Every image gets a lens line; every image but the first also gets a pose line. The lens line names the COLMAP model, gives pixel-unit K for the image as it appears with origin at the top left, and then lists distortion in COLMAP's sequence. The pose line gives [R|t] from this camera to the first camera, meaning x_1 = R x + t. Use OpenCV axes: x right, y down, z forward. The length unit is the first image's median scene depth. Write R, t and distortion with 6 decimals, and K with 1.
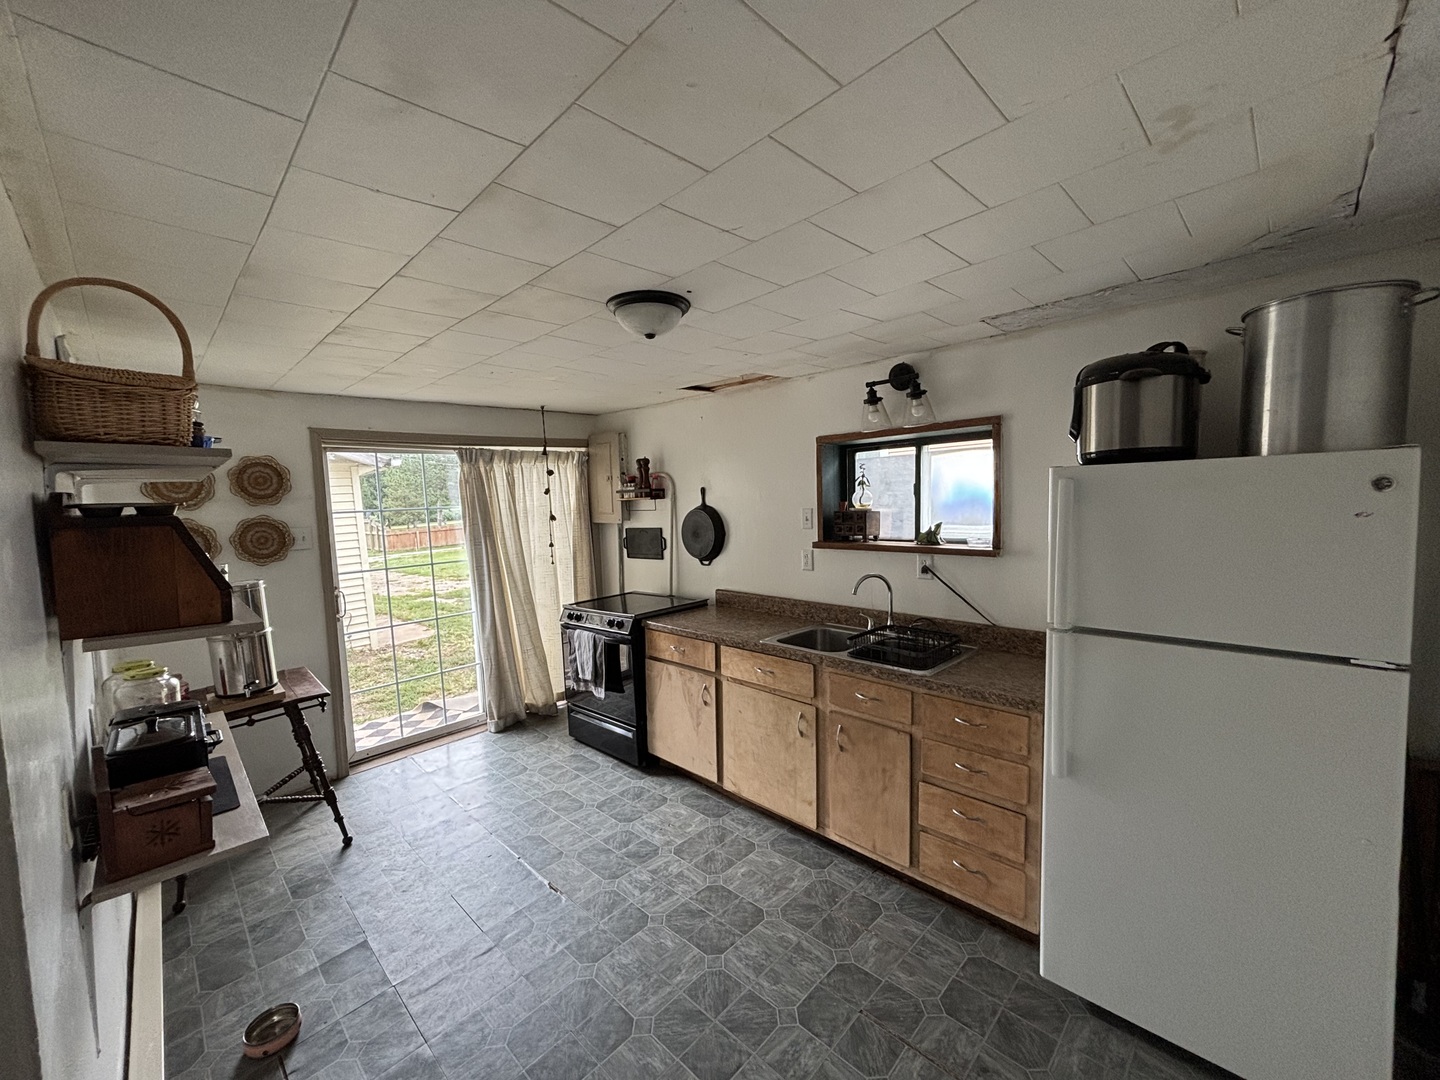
lens RADIAL K [[570.6, 0, 720.0], [0, 570.6, 540.0], [0, 0, 1]] dist [0.001505, -0.000280]
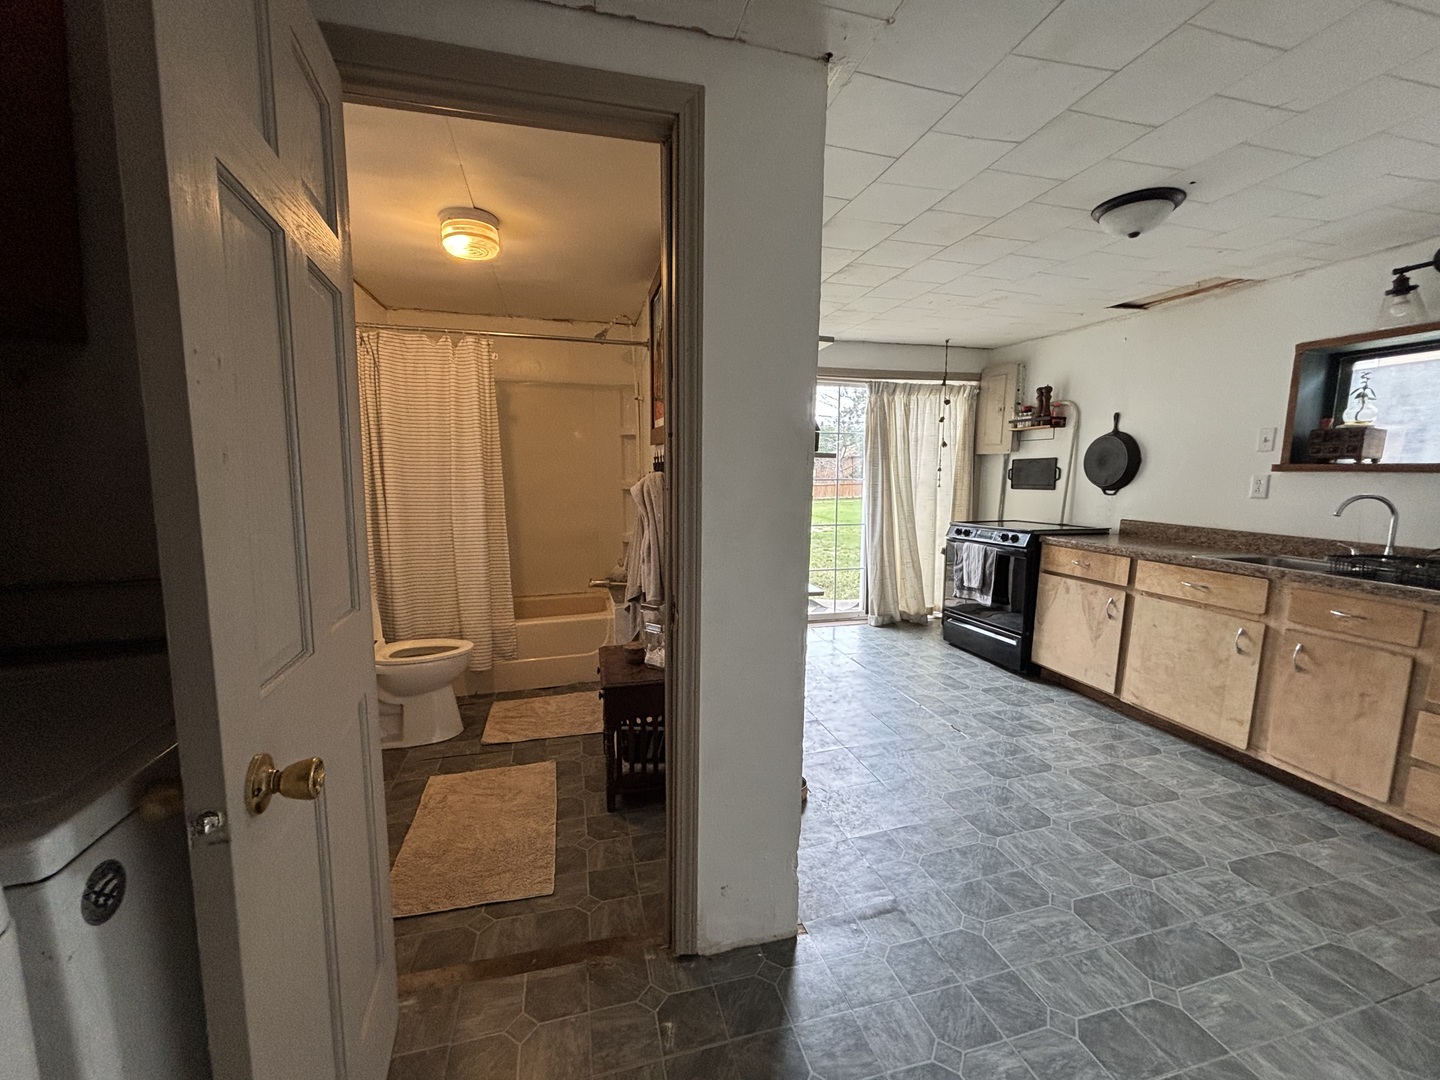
lens RADIAL K [[578.1, 0, 718.7], [0, 578.1, 545.4], [0, 0, 1]] dist [0.001161, -0.000517]
pose [[0.860921, 0.107830, -0.497180, -0.115324], [-0.078884, 0.993754, 0.078932, 0.121800], [0.502586, -0.028735, 0.864049, -0.216050]]
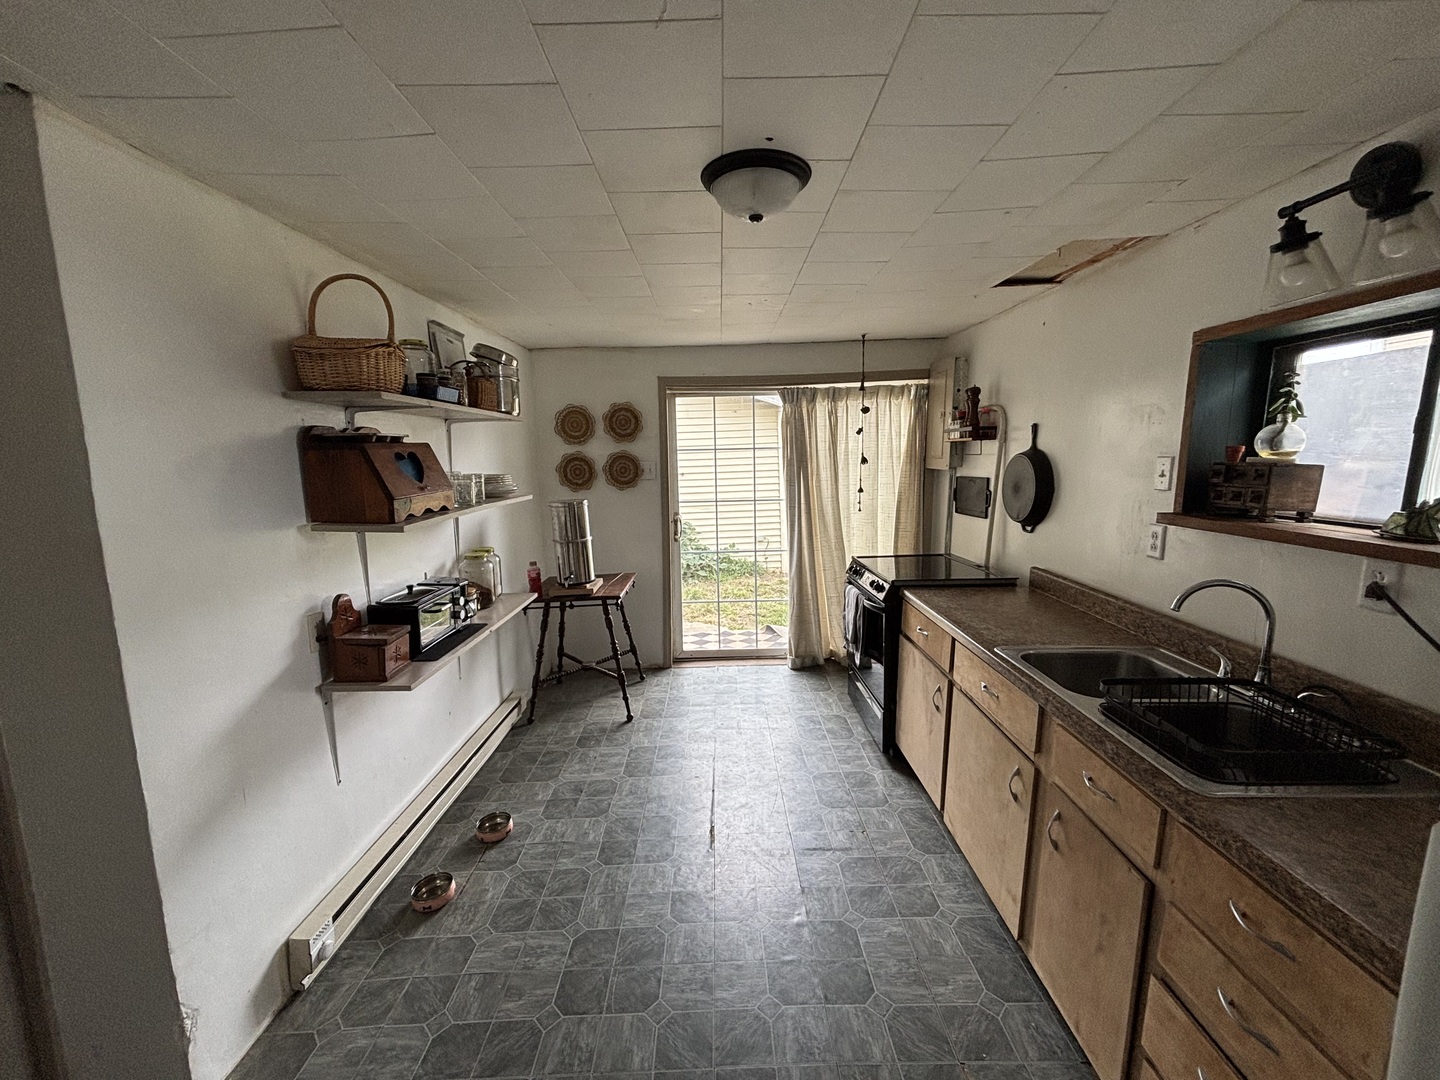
lens RADIAL K [[574.6, 0, 739.6], [0, 574.6, 543.0], [0, 0, 1]] dist [0.001209, -0.000198]
pose [[0.710040, 0.131347, -0.691803, 0.265037], [-0.062190, 0.990307, 0.124192, -0.012619], [0.701410, -0.045158, 0.711326, 0.245833]]
